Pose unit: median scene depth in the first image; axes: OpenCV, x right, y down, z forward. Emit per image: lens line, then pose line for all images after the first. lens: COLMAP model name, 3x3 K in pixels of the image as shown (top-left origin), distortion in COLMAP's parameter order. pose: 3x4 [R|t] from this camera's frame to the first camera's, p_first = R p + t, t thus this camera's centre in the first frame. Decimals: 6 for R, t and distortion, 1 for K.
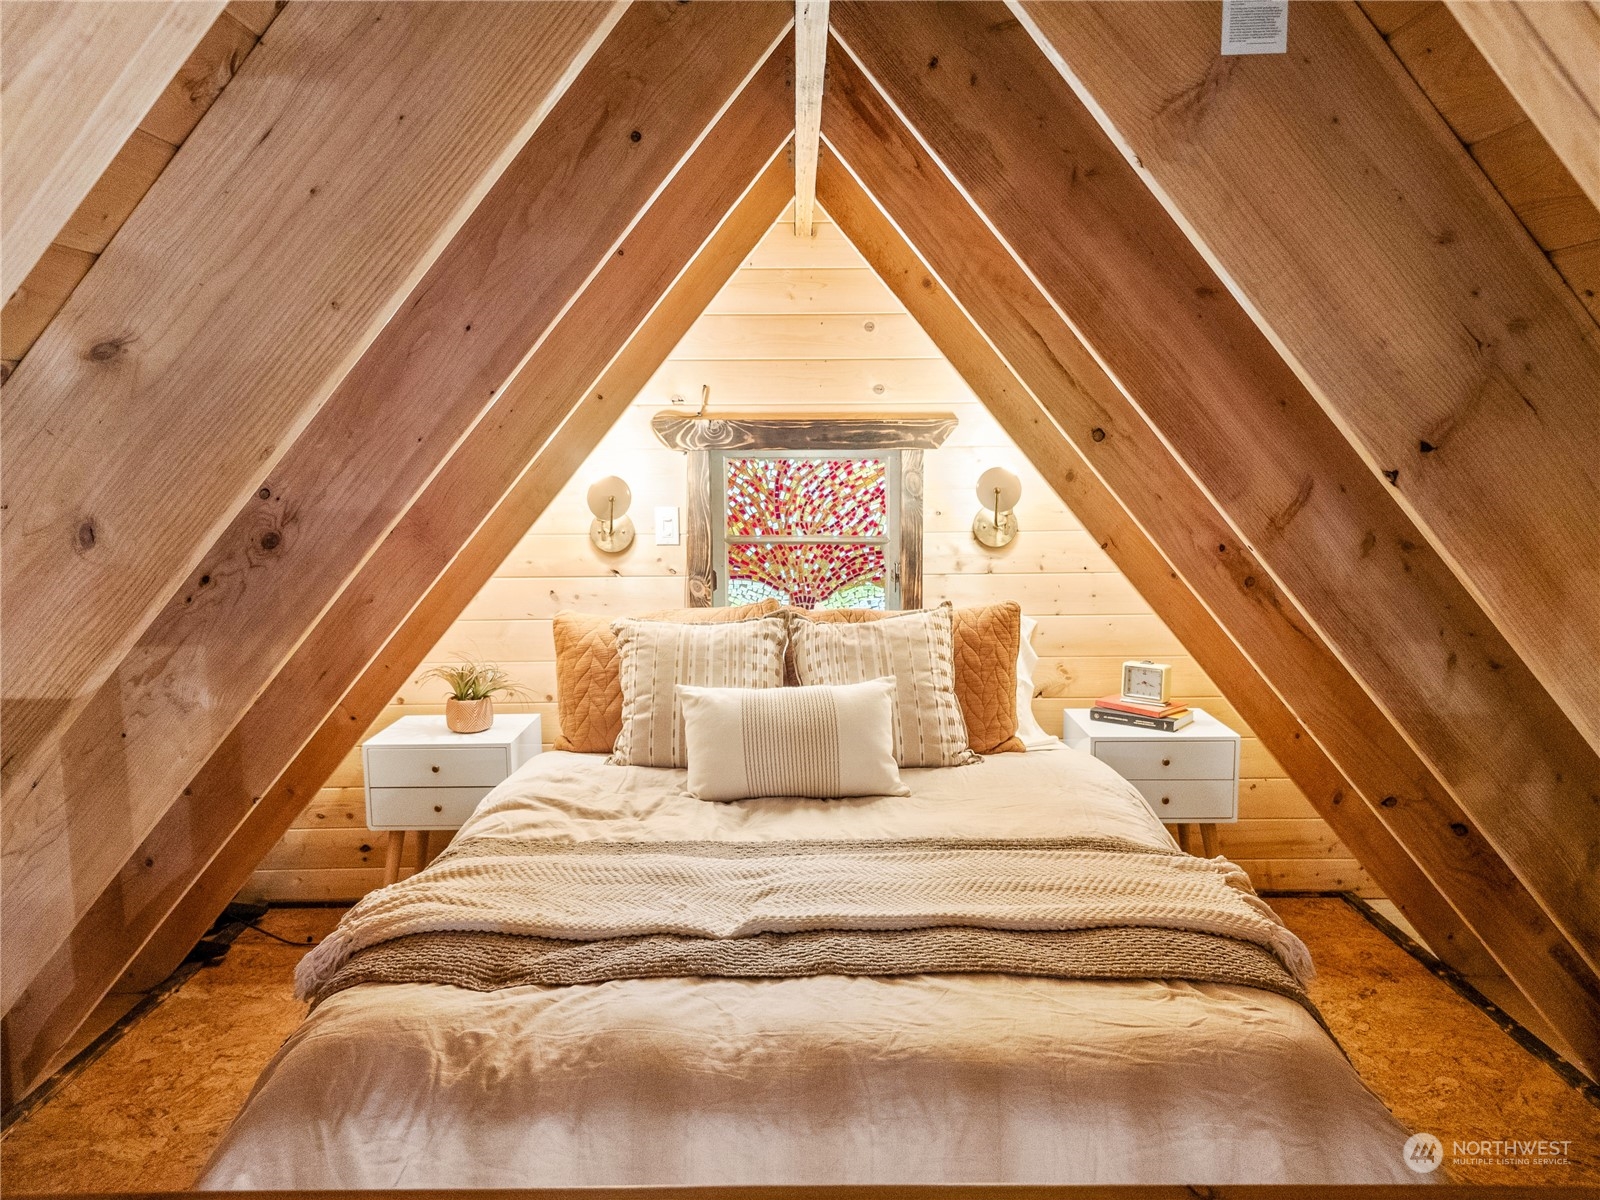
lens RADIAL K [[1143.5, 0, 822.9], [0, 1143.5, 583.6], [0, 0, 1]] dist [0.052902, -0.024966]
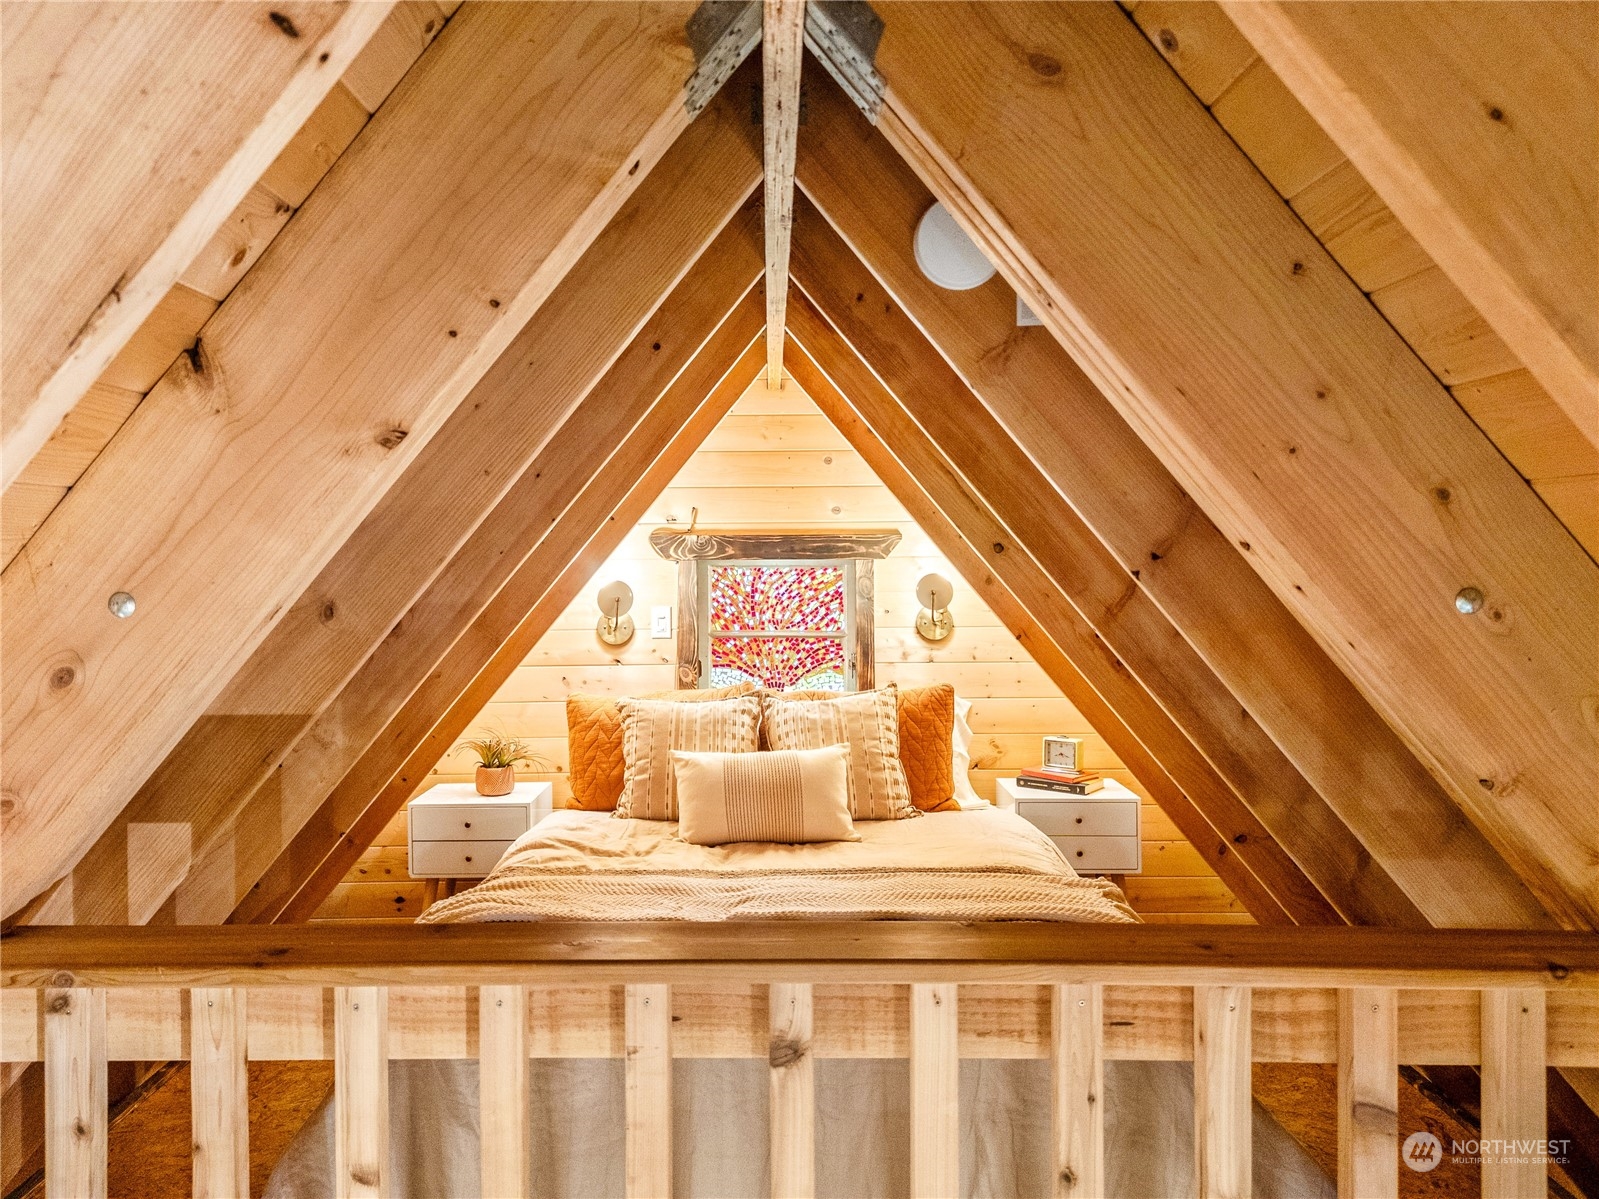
lens RADIAL K [[1142.8, 0, 804.1], [0, 1142.8, 590.1], [0, 0, 1]] dist [0.052902, -0.024966]
pose [[0.999984, -0.001763, 0.005368, 0.009322], [0.002243, 0.995870, -0.090765, 0.030276], [-0.005186, 0.090775, 0.995858, -0.244078]]
